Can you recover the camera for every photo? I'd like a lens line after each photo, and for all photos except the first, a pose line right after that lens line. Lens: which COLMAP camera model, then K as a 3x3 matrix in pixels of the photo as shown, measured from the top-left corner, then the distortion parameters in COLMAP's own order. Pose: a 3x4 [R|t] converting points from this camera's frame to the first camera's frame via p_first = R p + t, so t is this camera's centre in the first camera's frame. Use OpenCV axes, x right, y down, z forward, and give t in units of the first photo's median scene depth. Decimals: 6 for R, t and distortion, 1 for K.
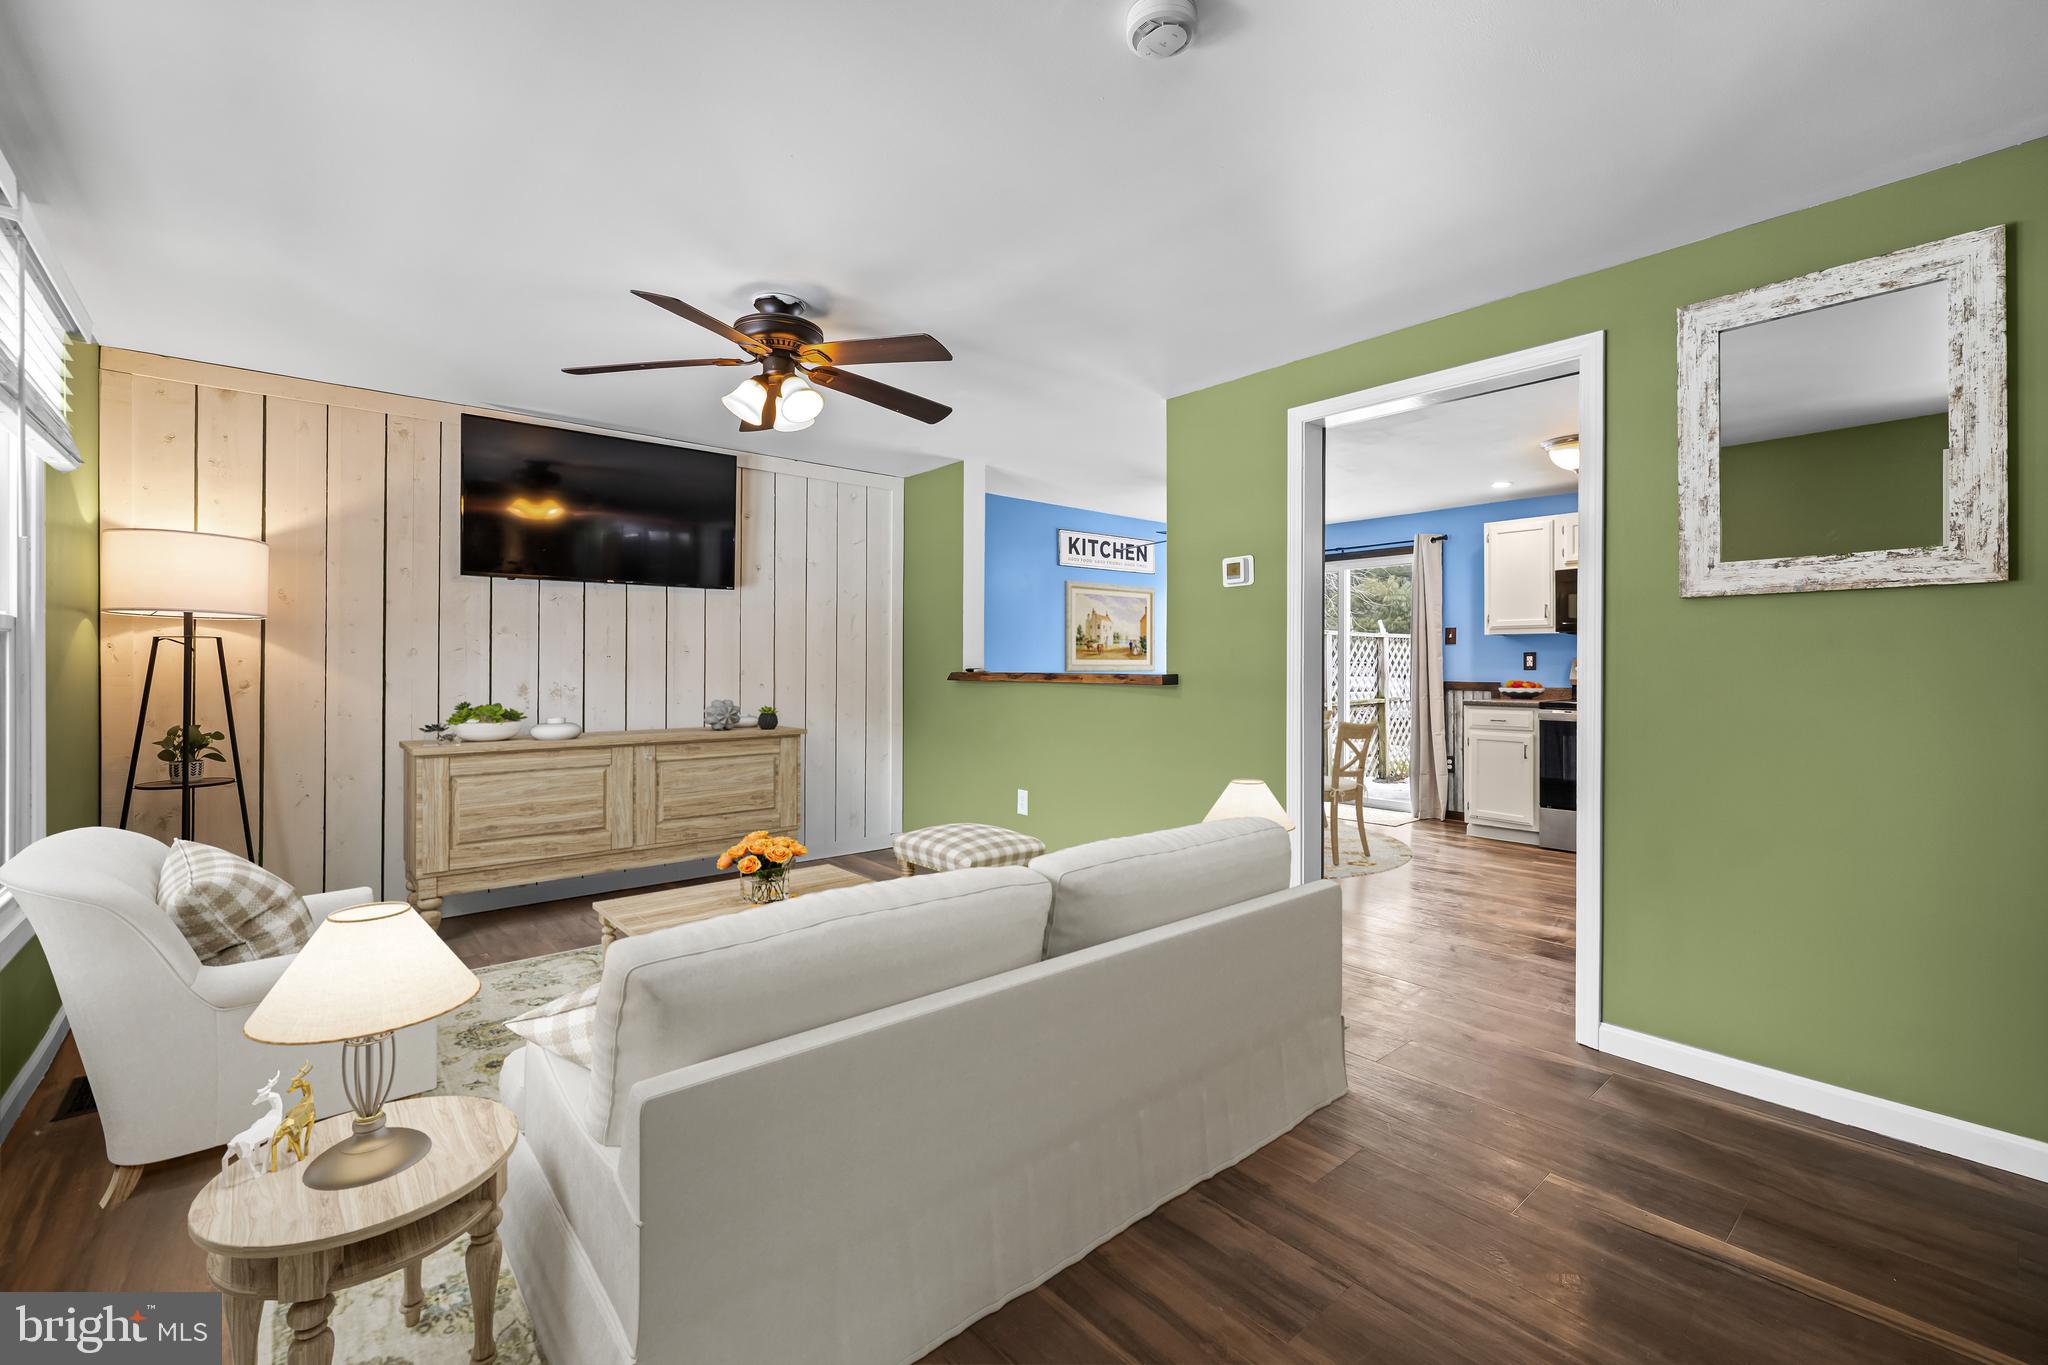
lens RADIAL K [[902.4, 0, 1027.1], [0, 902.4, 645.3], [0, 0, 1]] dist [0.001279, 0.000109]
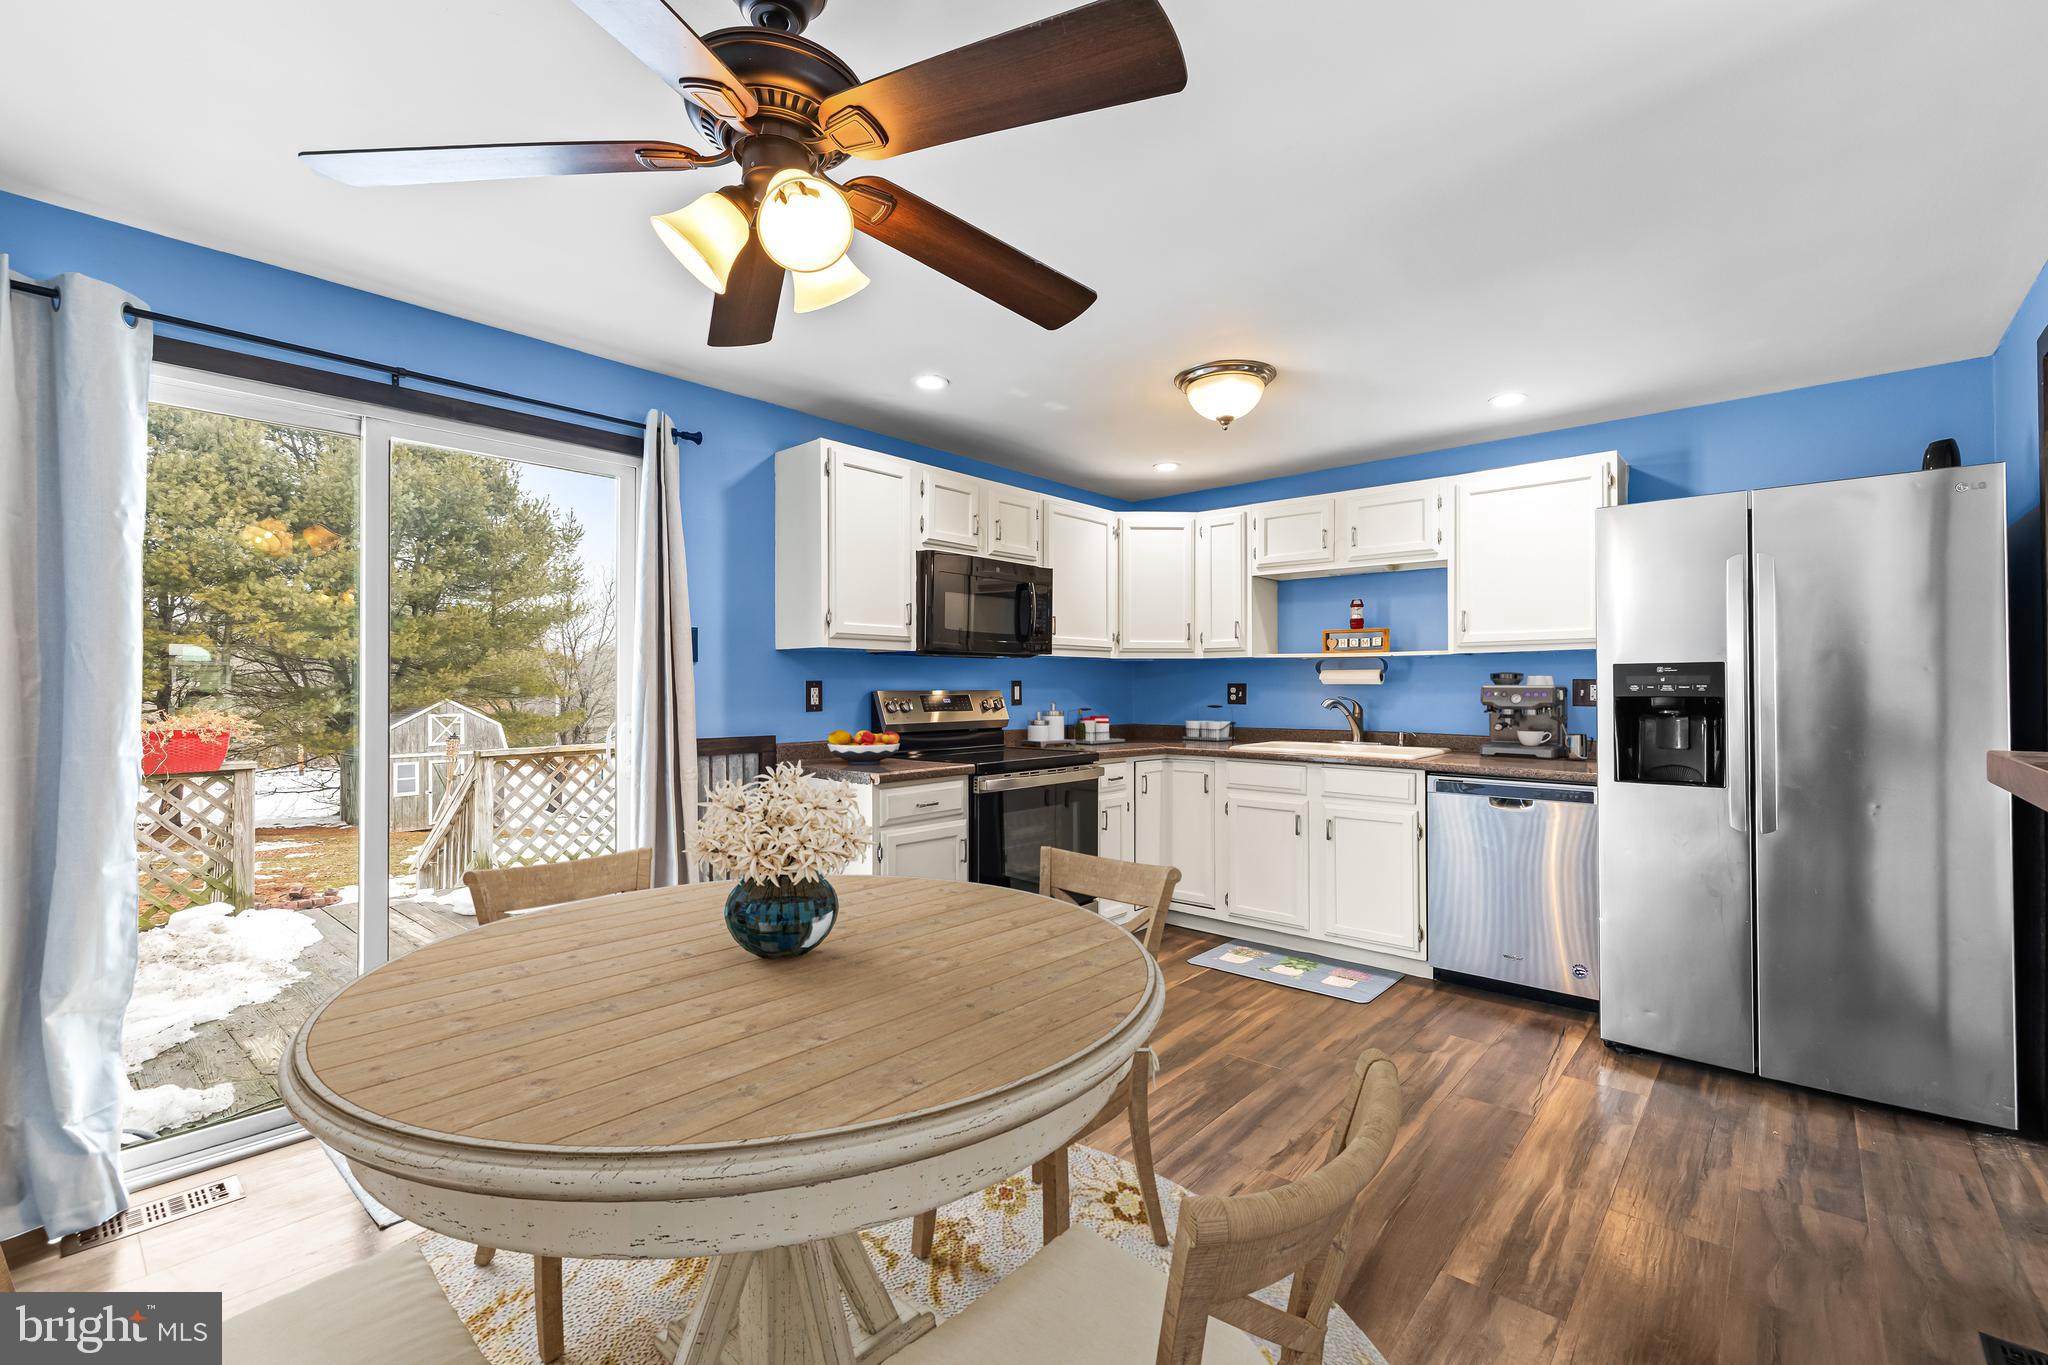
lens RADIAL K [[881.6, 0, 1043.4], [0, 881.6, 679.2], [0, 0, 1]] dist [0.005245, -0.007718]
pose [[-0.141894, 0.010017, 0.989831, -0.025335], [-0.018751, 0.999742, -0.012806, 0.011711], [-0.989704, -0.020377, -0.141670, 0.991062]]
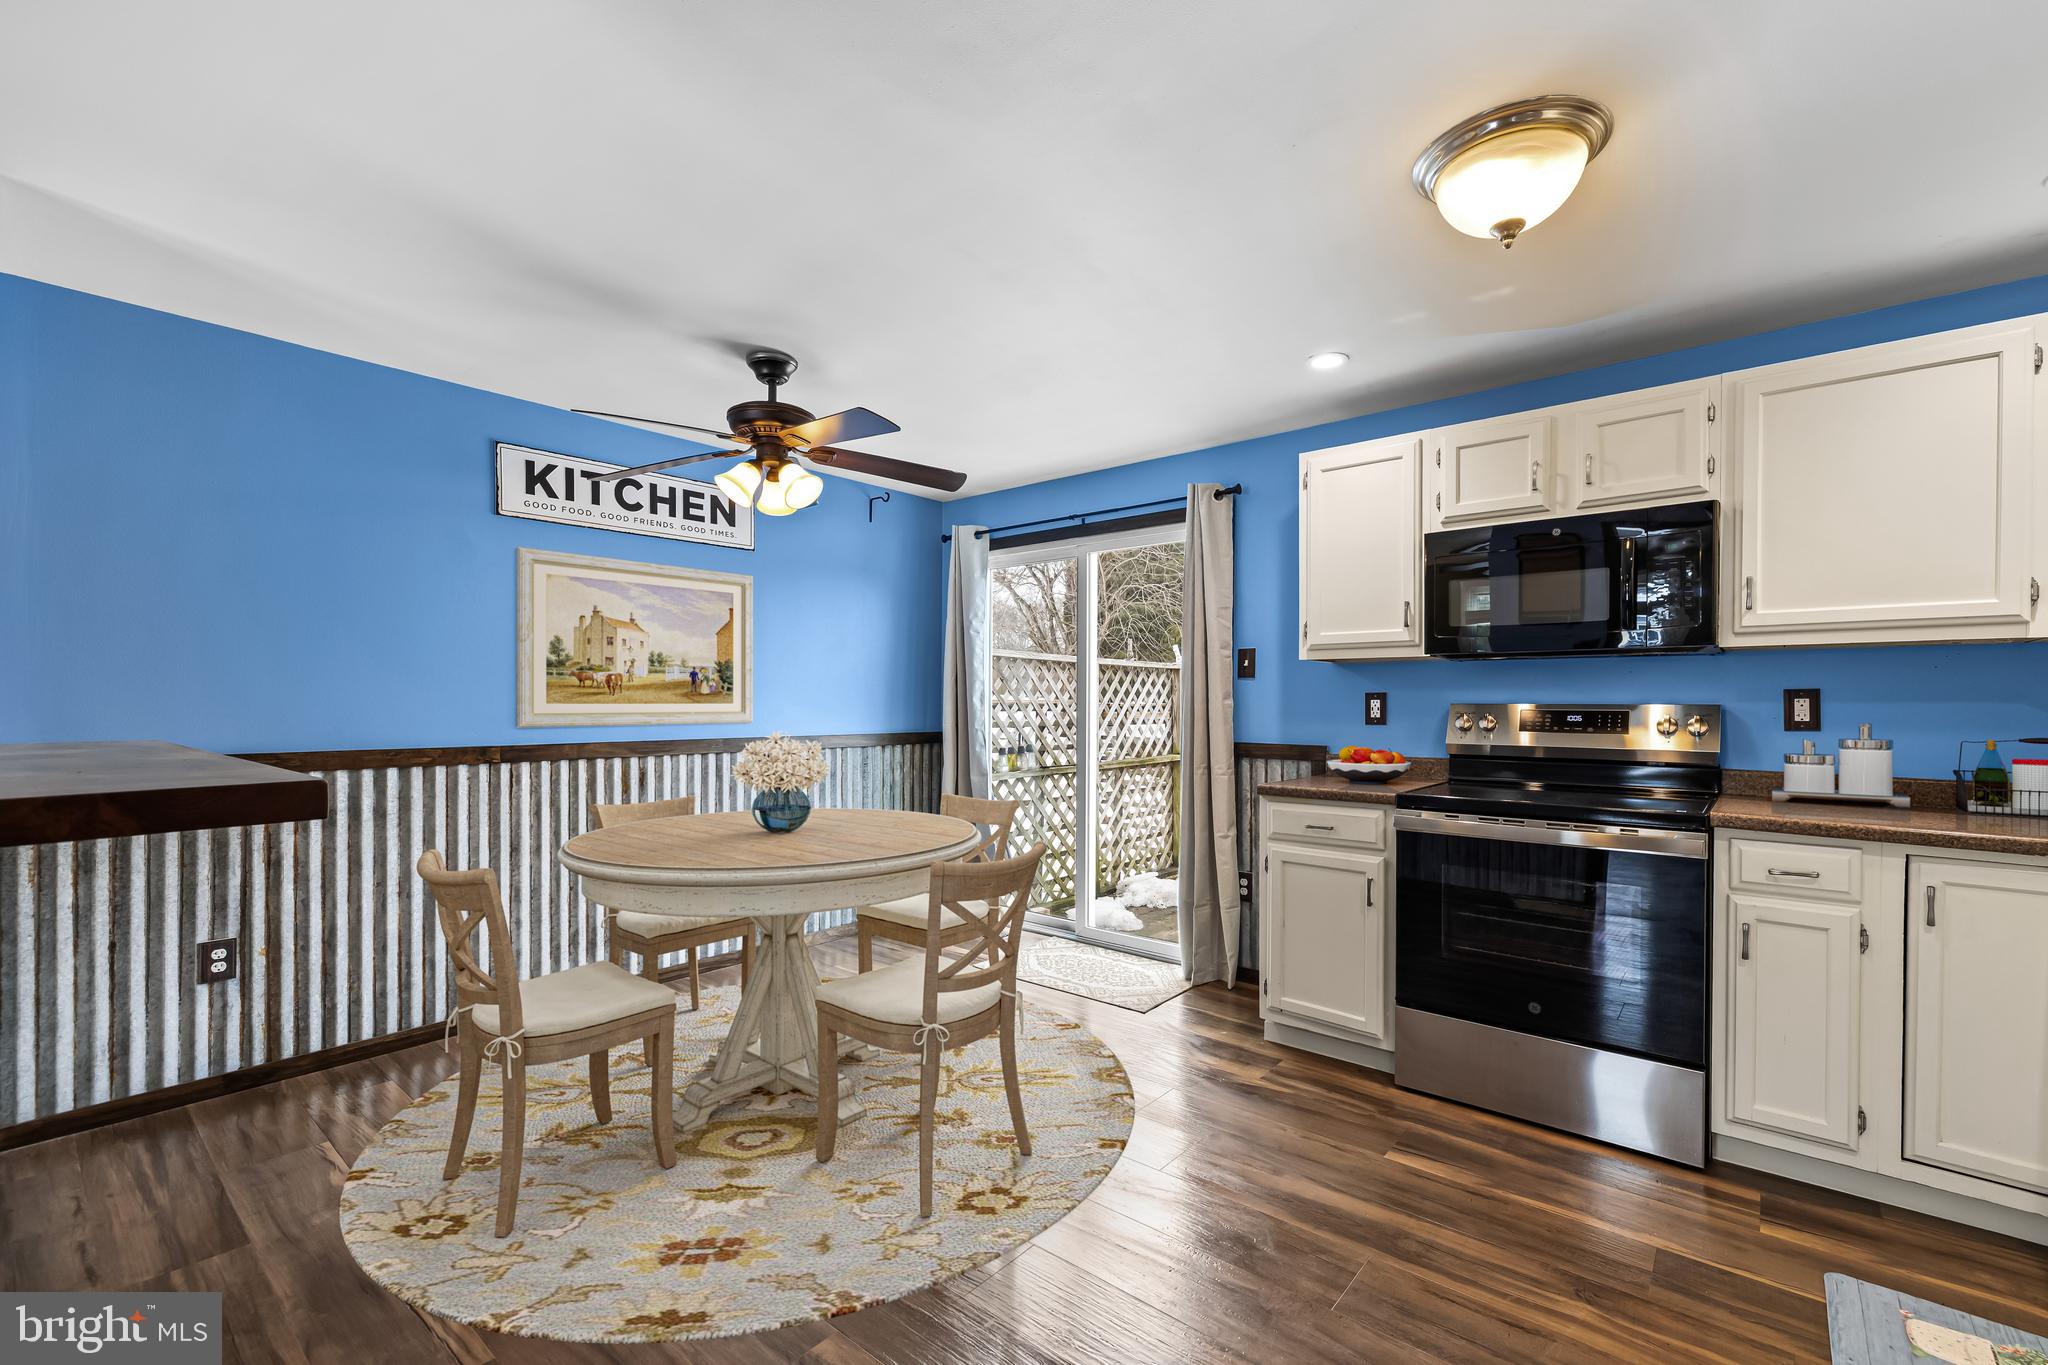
lens RADIAL K [[881.6, 0, 1043.4], [0, 881.6, 679.2], [0, 0, 1]] dist [0.005245, -0.007718]
pose [[0.987146, 0.005227, 0.159737, 0.286177], [-0.005004, 0.999986, -0.001798, 0.001591], [-0.159744, 0.000975, 0.987158, 0.529735]]
